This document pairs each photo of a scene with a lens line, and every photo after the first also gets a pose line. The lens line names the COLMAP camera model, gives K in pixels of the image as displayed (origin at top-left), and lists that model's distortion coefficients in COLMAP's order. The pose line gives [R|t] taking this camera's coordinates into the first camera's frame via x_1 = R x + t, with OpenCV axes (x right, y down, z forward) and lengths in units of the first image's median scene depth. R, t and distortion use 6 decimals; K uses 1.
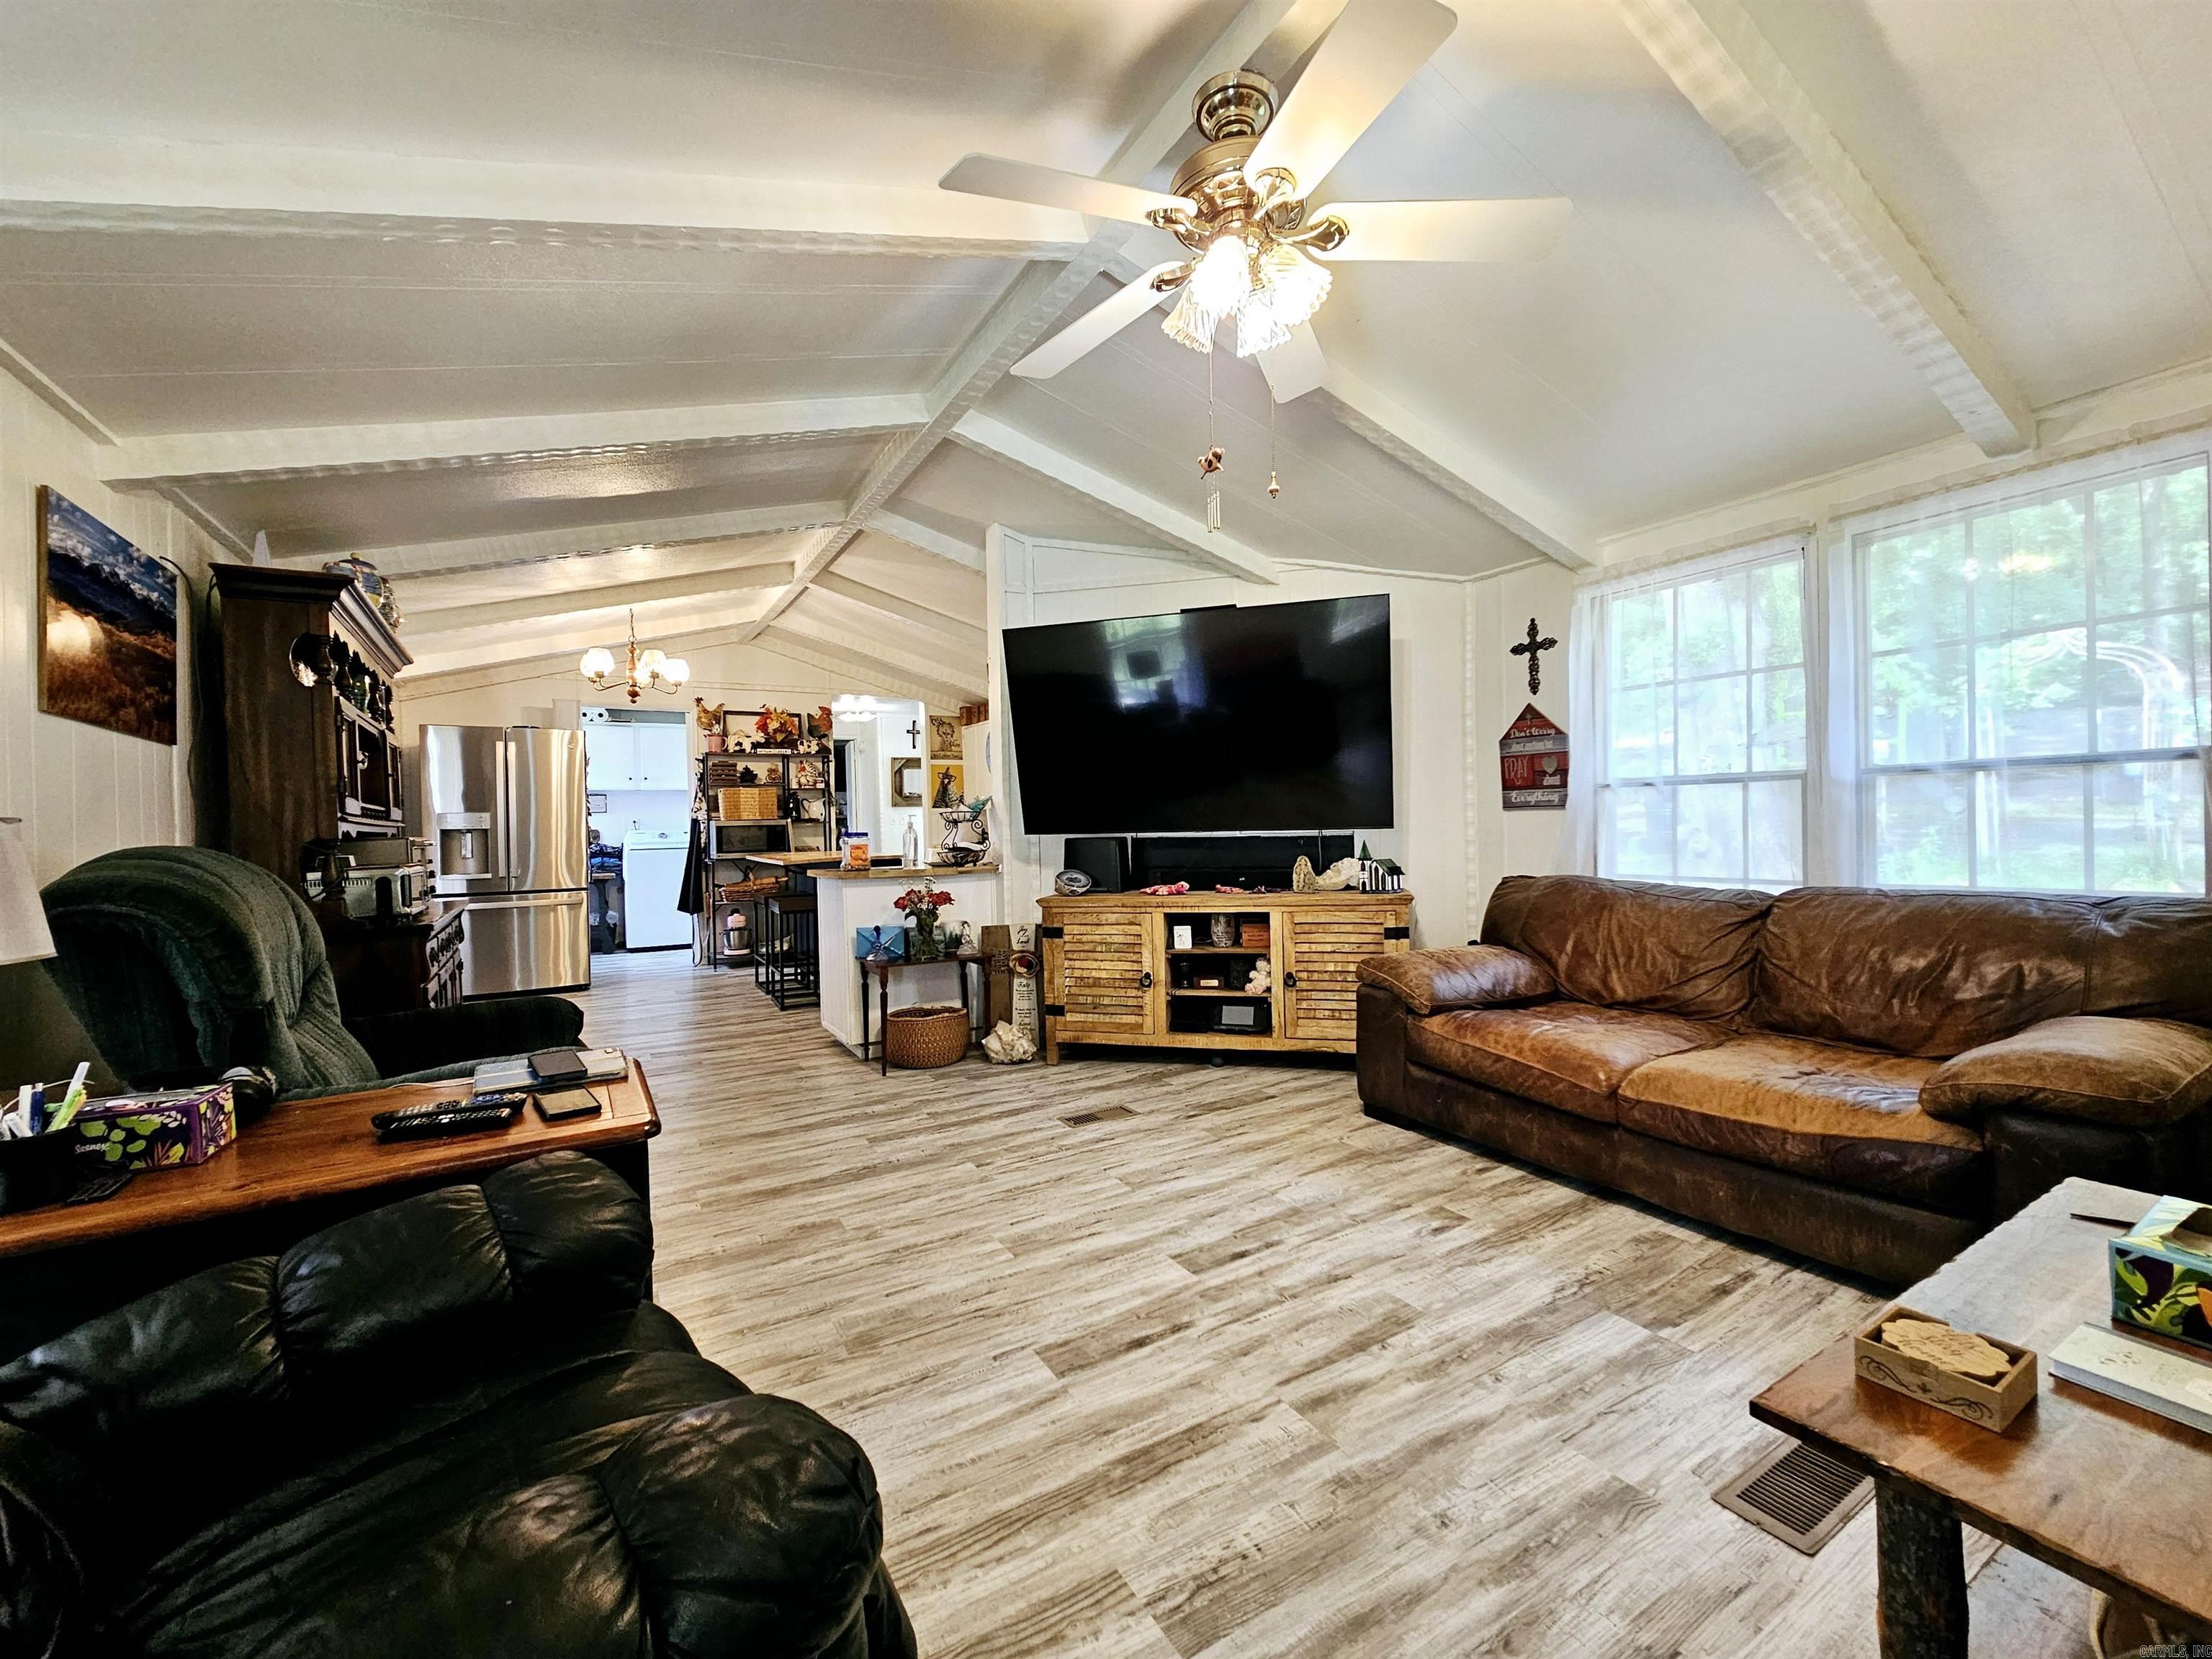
lens RADIAL K [[909.4, 0, 1121.8], [0, 909.4, 836.5], [0, 0, 1]] dist [-0.001686, -0.000661]
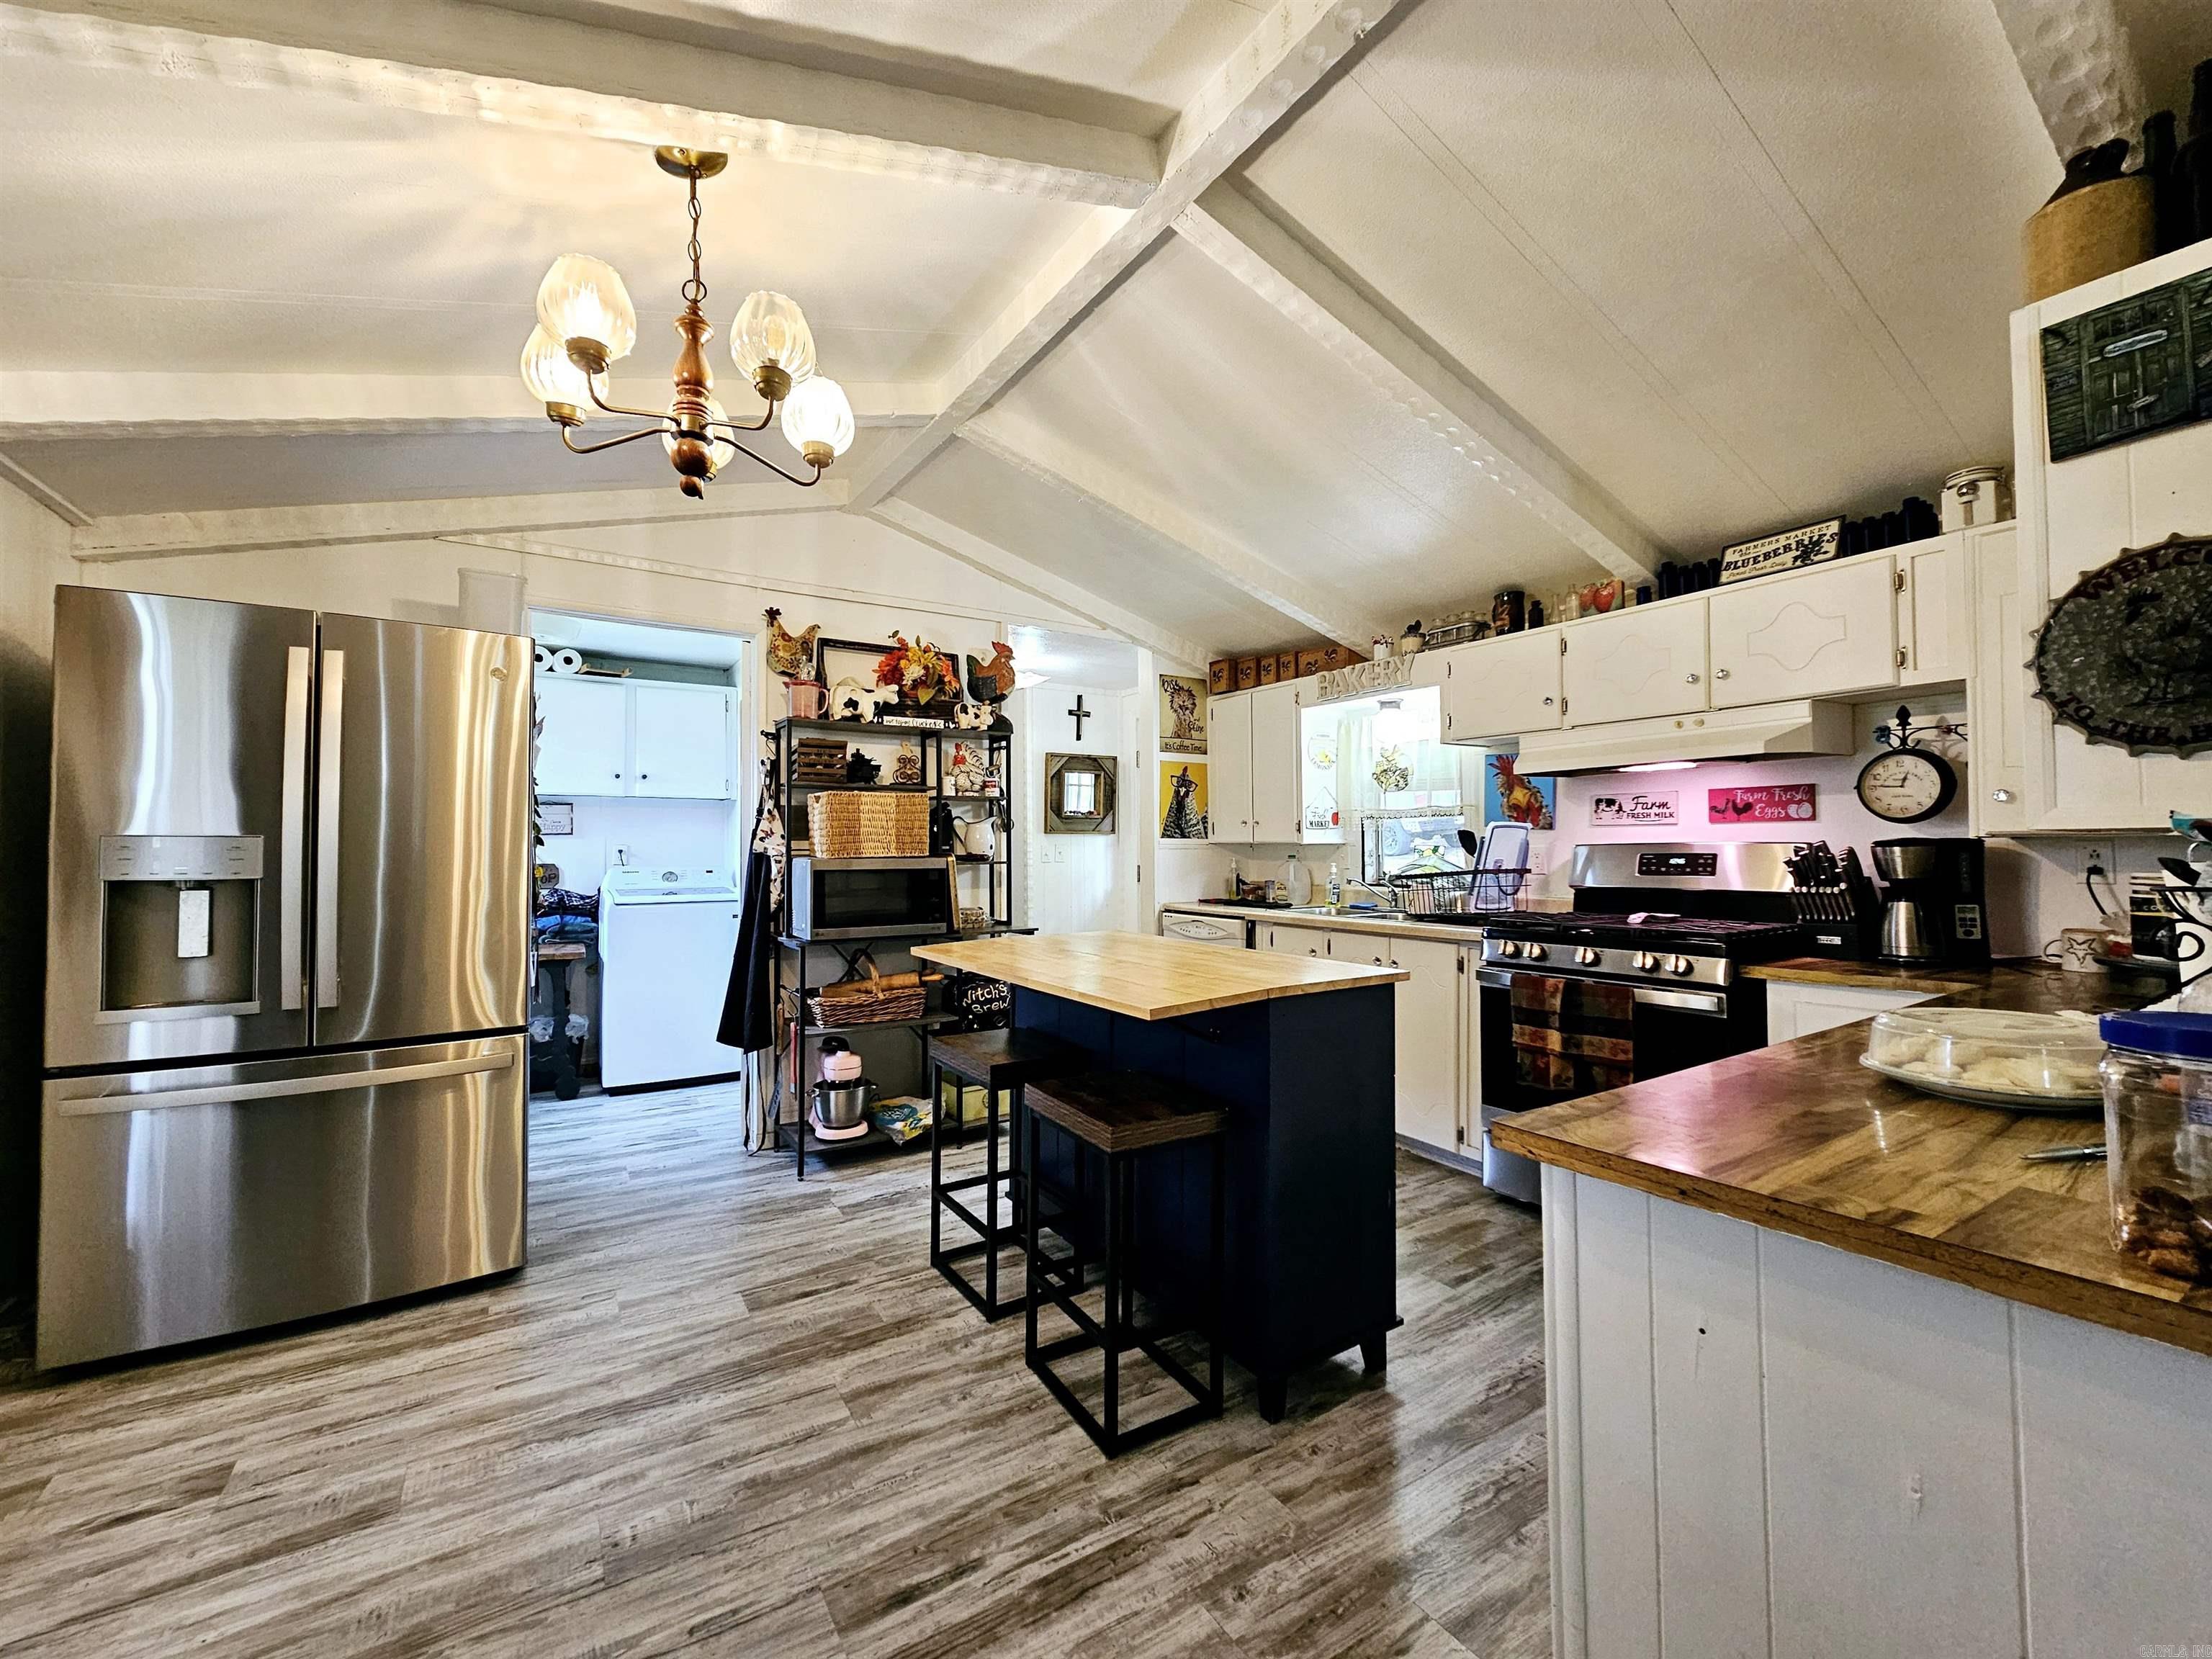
lens RADIAL K [[909.4, 0, 1117.3], [0, 909.4, 836.0], [0, 0, 1]] dist [-0.001686, -0.000661]
pose [[0.999276, 0.018070, 0.033492, -0.562976], [-0.017019, 0.999362, -0.031411, -0.031621], [-0.034038, 0.030818, 0.998945, 0.968849]]
